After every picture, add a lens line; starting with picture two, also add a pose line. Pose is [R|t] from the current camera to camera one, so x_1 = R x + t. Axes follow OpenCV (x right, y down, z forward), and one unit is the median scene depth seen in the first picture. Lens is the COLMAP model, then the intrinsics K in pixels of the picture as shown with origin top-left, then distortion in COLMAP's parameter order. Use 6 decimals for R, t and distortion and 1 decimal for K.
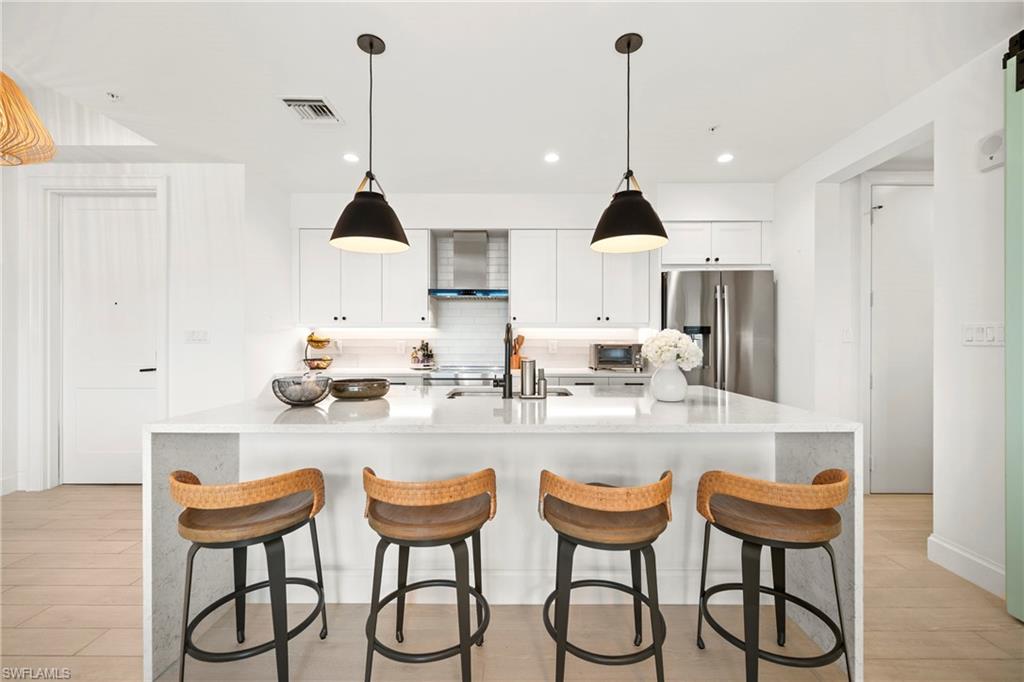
lens RADIAL K [[410.2, 0, 513.4], [0, 410.2, 341.1], [0, 0, 1]] dist [-0.001757, -0.000136]
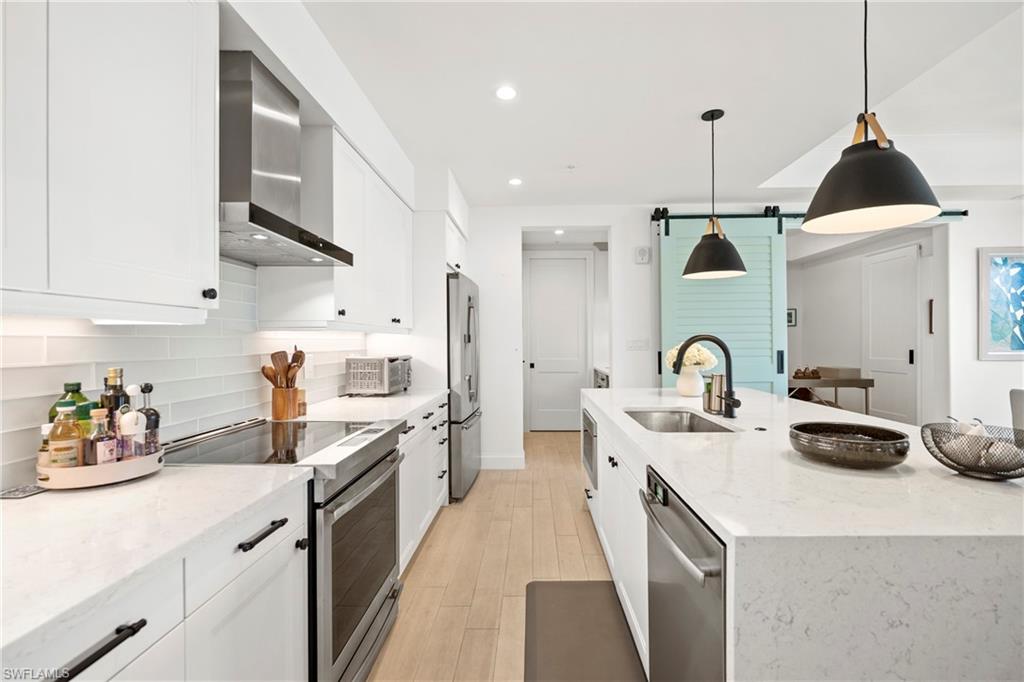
lens RADIAL K [[451.1, 0, 527.3], [0, 451.1, 343.6], [0, 0, 1]] dist [0.003004, -0.001300]
pose [[-0.005596, -0.007477, 0.999956, -0.539862], [0.009588, 0.999926, 0.007530, -0.019319], [-0.999938, 0.009630, -0.005524, 0.773727]]
